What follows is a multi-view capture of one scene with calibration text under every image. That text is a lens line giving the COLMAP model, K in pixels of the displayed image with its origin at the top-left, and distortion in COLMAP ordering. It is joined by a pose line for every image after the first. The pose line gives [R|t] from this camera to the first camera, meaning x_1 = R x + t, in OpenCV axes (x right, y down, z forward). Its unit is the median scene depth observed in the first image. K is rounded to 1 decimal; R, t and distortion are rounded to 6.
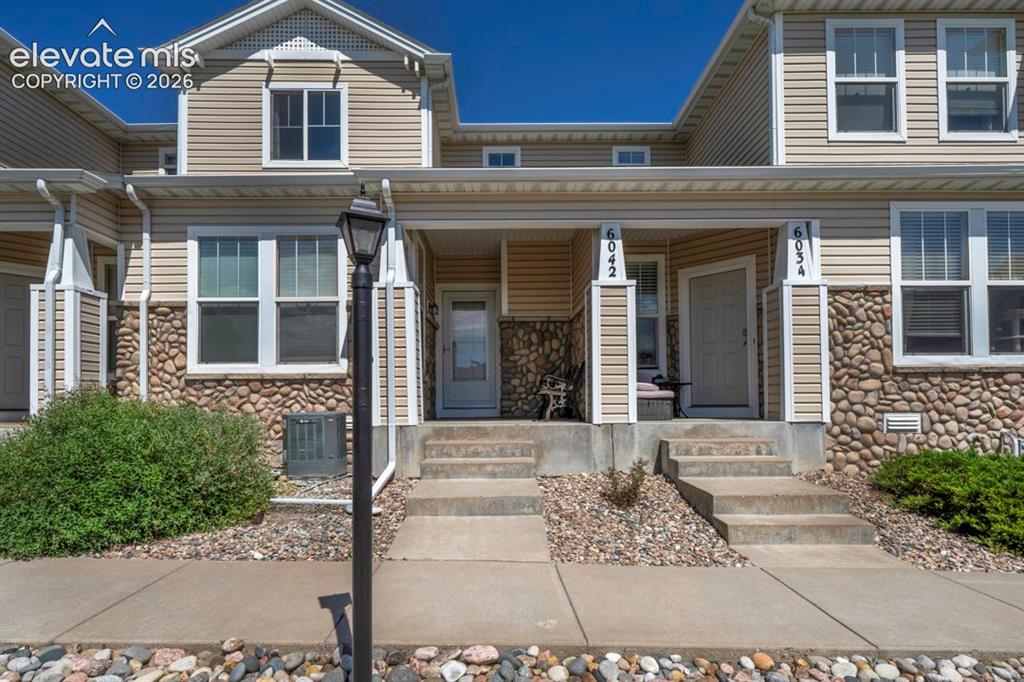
lens RADIAL K [[449.9, 0, 515.7], [0, 449.9, 345.0], [0, 0, 1]] dist [0.001524, 0.000296]
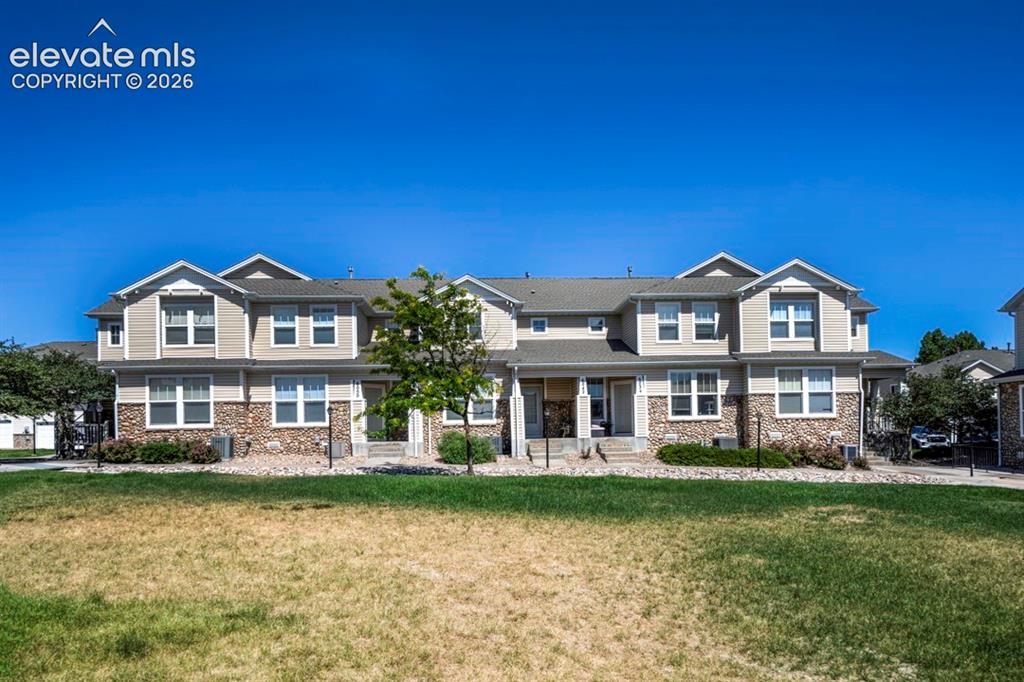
lens RADIAL K [[702.5, 0, 509.2], [0, 702.5, 340.1], [0, 0, 1]] dist [0.002003, 0.000018]
pose [[0.999069, -0.007906, 0.042417, -0.536191], [0.007834, 0.999968, 0.001851, -0.550378], [-0.042430, -0.001517, 0.999098, -4.064397]]
